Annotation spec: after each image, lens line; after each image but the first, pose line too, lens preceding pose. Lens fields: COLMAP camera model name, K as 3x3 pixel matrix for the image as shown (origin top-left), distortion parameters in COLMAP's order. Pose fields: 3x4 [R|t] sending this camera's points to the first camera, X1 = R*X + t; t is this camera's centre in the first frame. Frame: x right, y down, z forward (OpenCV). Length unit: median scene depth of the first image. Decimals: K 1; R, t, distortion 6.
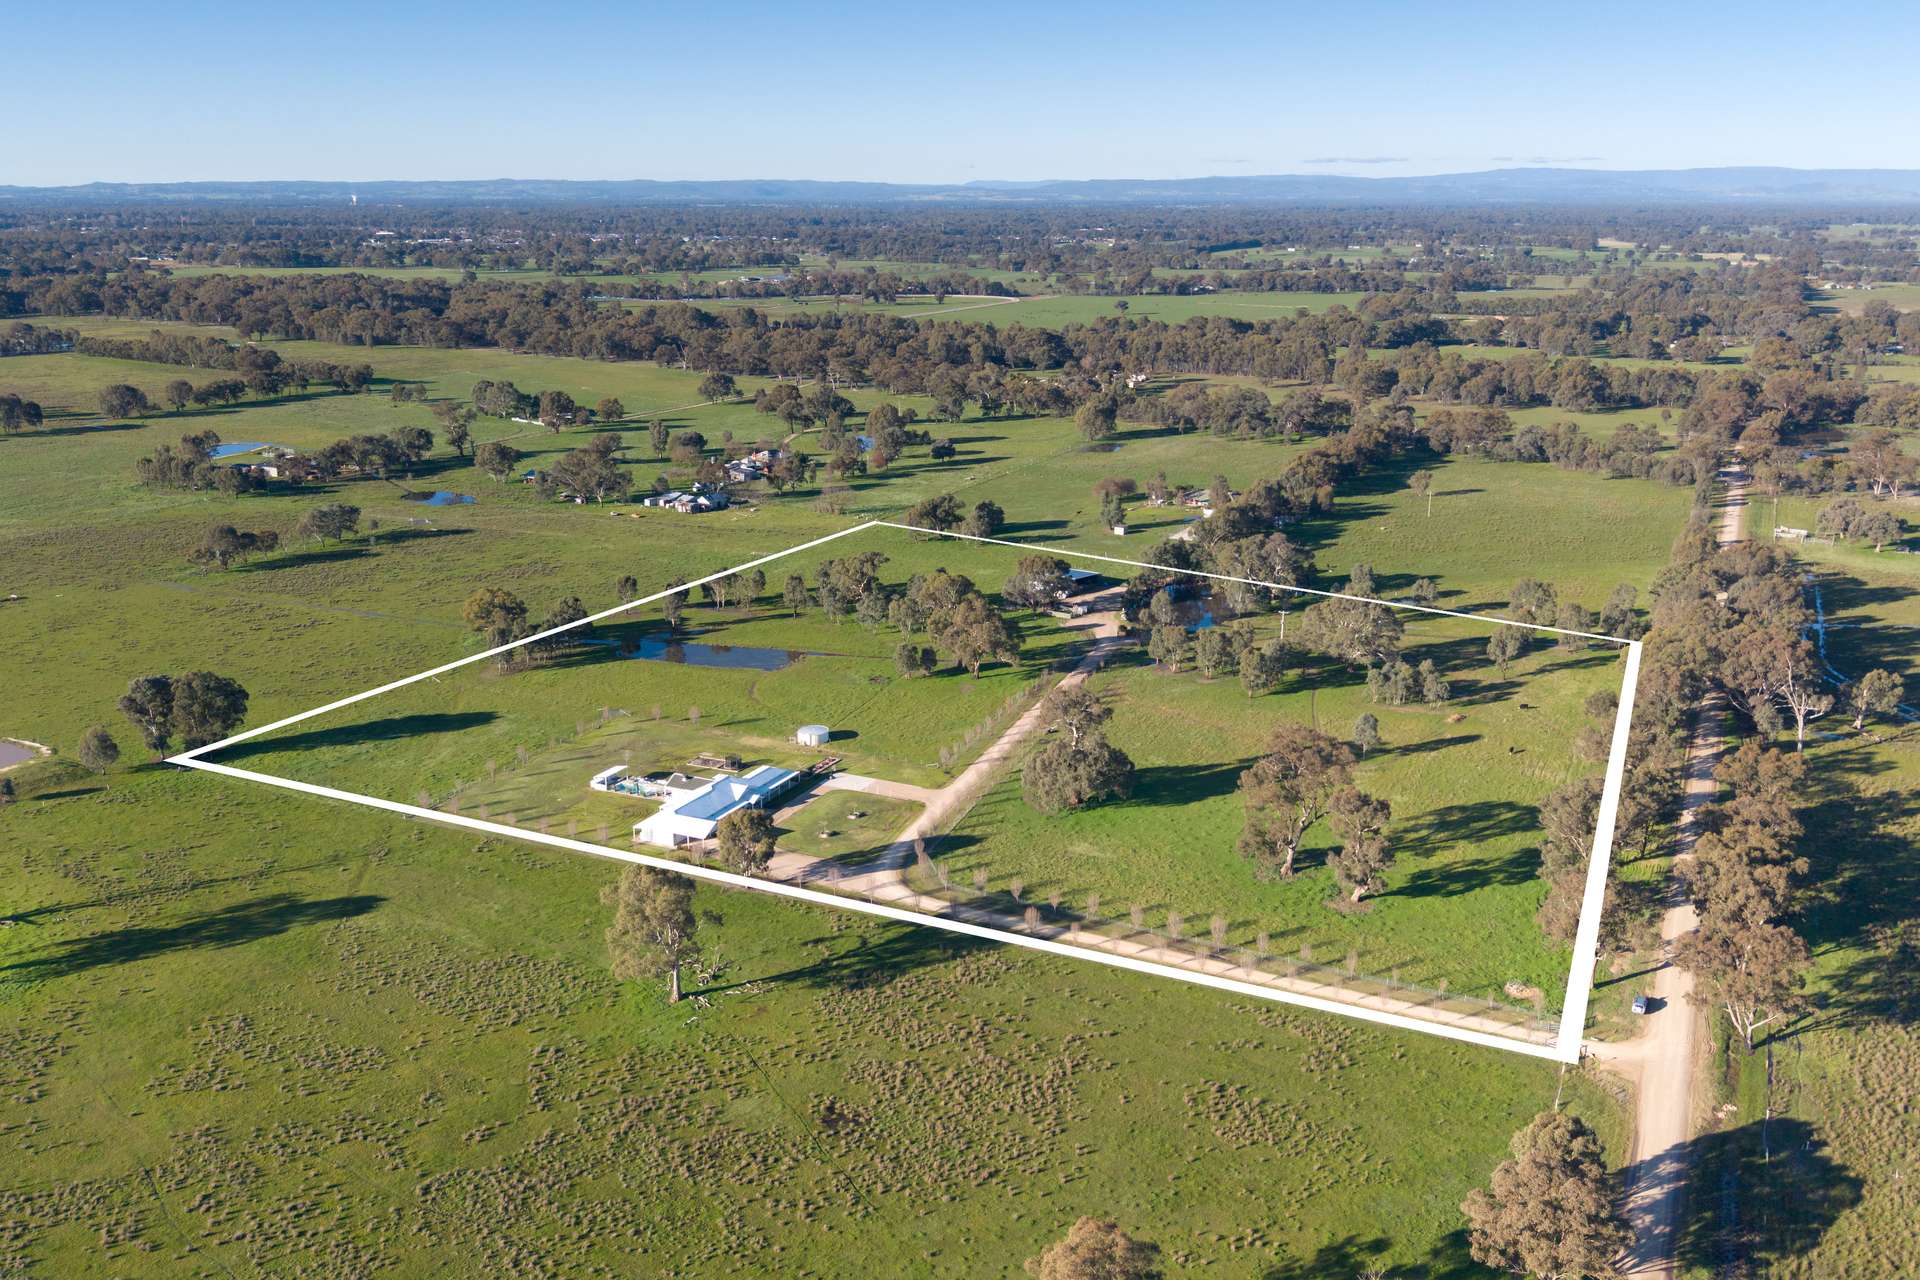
lens RADIAL K [[1386.5, 0, 960.0], [0, 1386.5, 640.0], [0, 0, 1]] dist [0.083075, -0.128562]
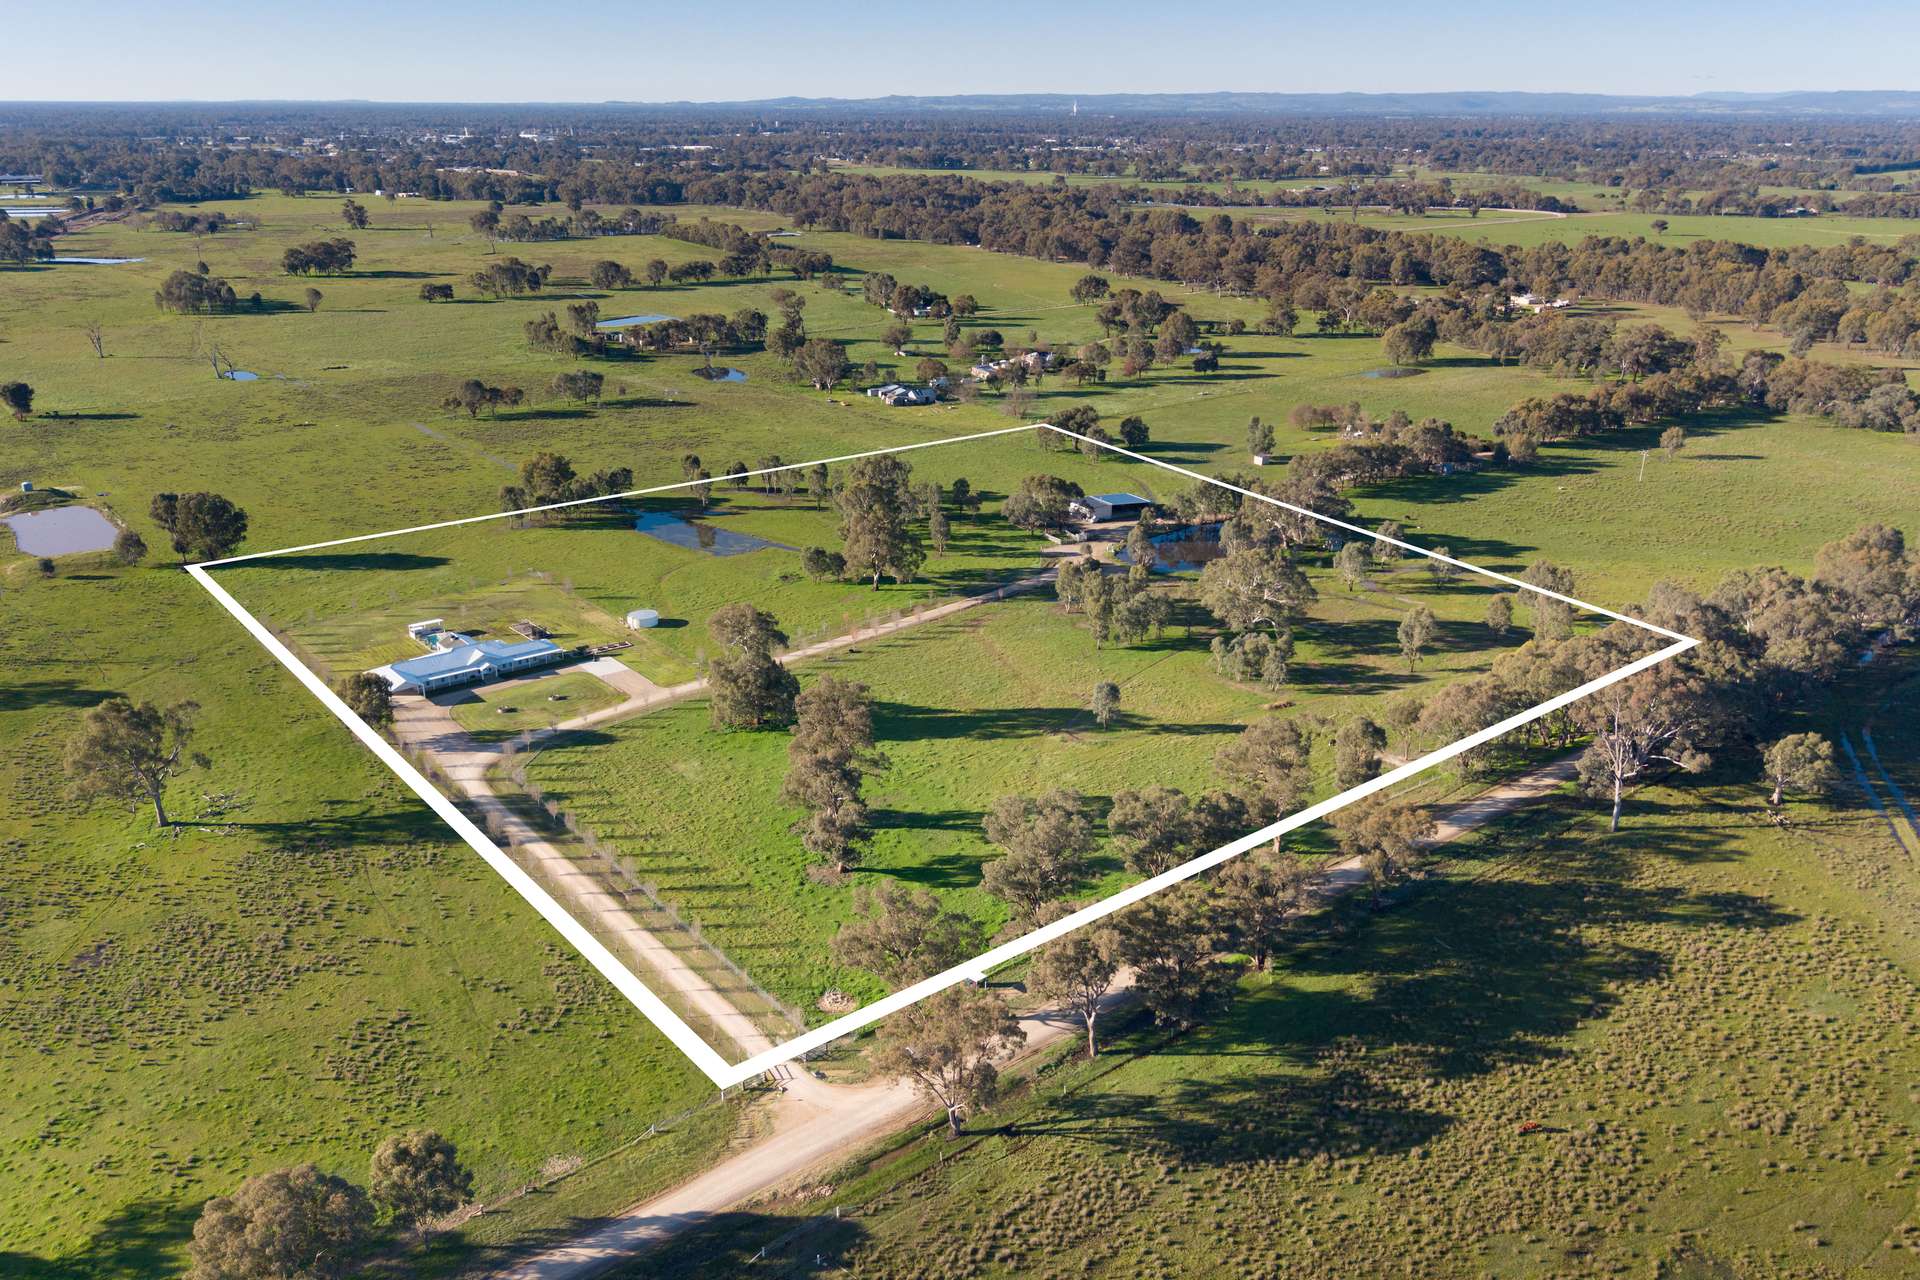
lens RADIAL K [[1261.7, 0, 961.3], [0, 1261.7, 717.7], [0, 0, 1]] dist [0.042163, -0.036559]
pose [[0.925445, 0.170562, -0.338320, 0.264026], [-0.120571, 0.979099, 0.163795, -0.025945], [0.359185, -0.110791, 0.926667, 0.110942]]
